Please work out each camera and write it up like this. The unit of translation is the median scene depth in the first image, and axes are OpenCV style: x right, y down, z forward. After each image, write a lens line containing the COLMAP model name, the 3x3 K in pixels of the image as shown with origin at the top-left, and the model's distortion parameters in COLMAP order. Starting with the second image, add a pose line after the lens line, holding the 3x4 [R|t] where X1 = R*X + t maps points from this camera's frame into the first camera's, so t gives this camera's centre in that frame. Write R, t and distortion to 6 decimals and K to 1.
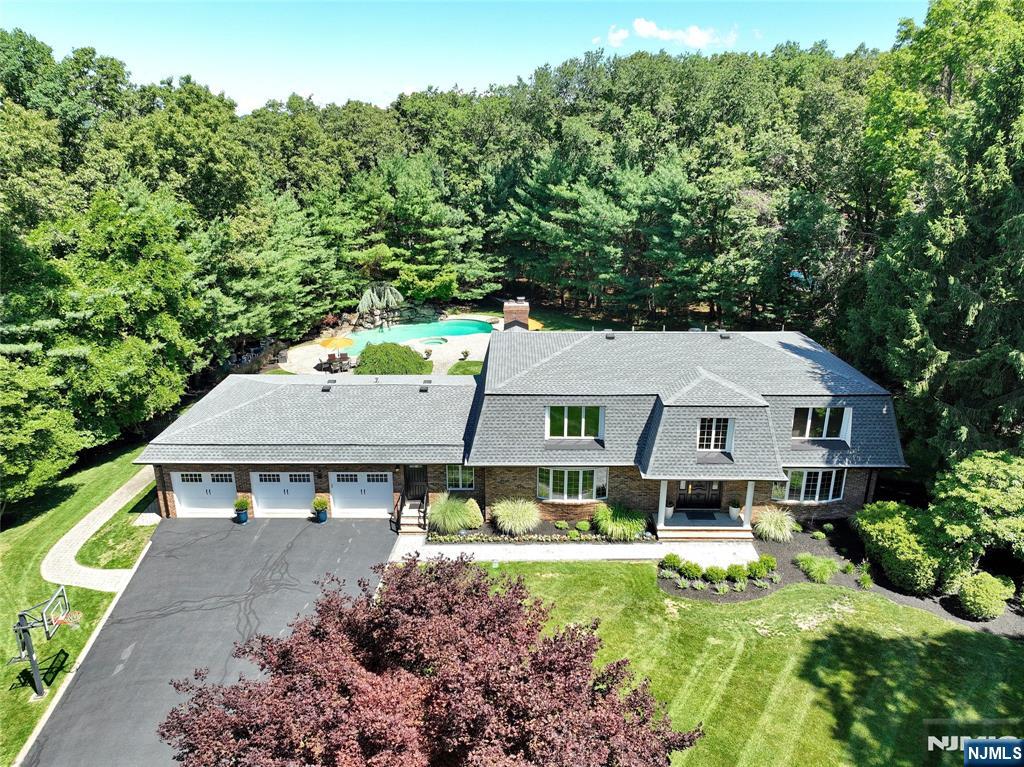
lens RADIAL K [[712.5, 0, 512.9], [0, 712.5, 384.9], [0, 0, 1]] dist [-0.008717, 0.000837]
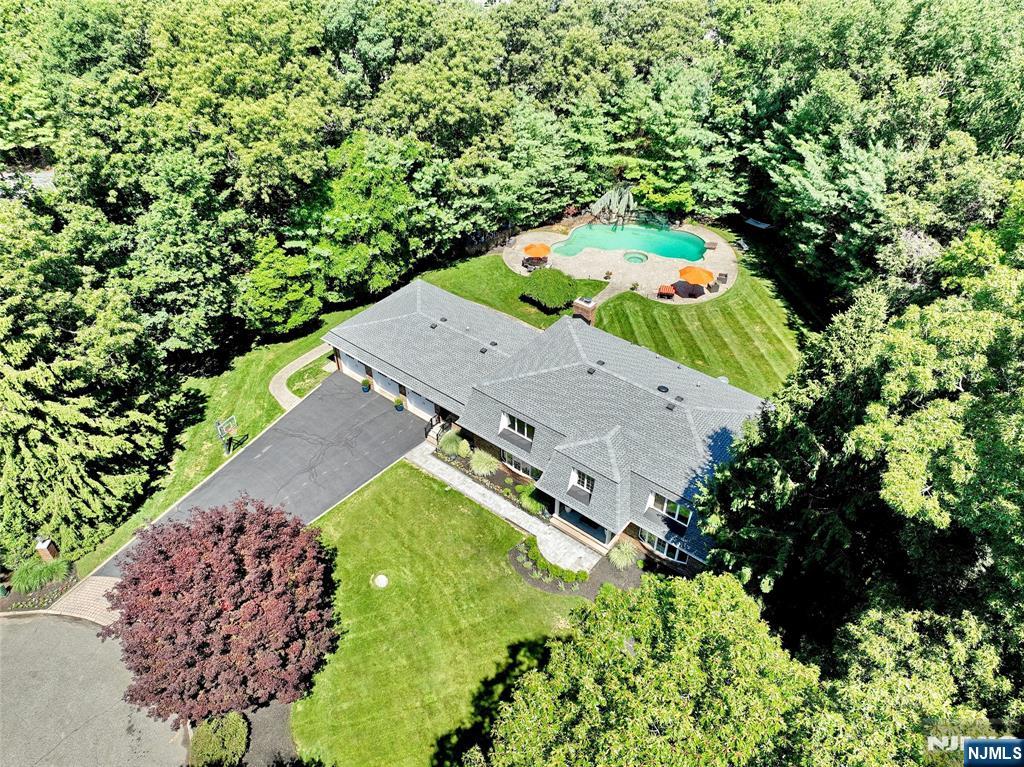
lens RADIAL K [[712.5, 0, 513.9], [0, 712.5, 382.1], [0, 0, 1]] dist [-0.008717, 0.000837]
pose [[0.782402, 0.392924, -0.483174, 0.394726], [-0.201704, 0.893903, 0.400317, -0.322811], [0.589205, -0.215751, 0.778646, -0.055315]]
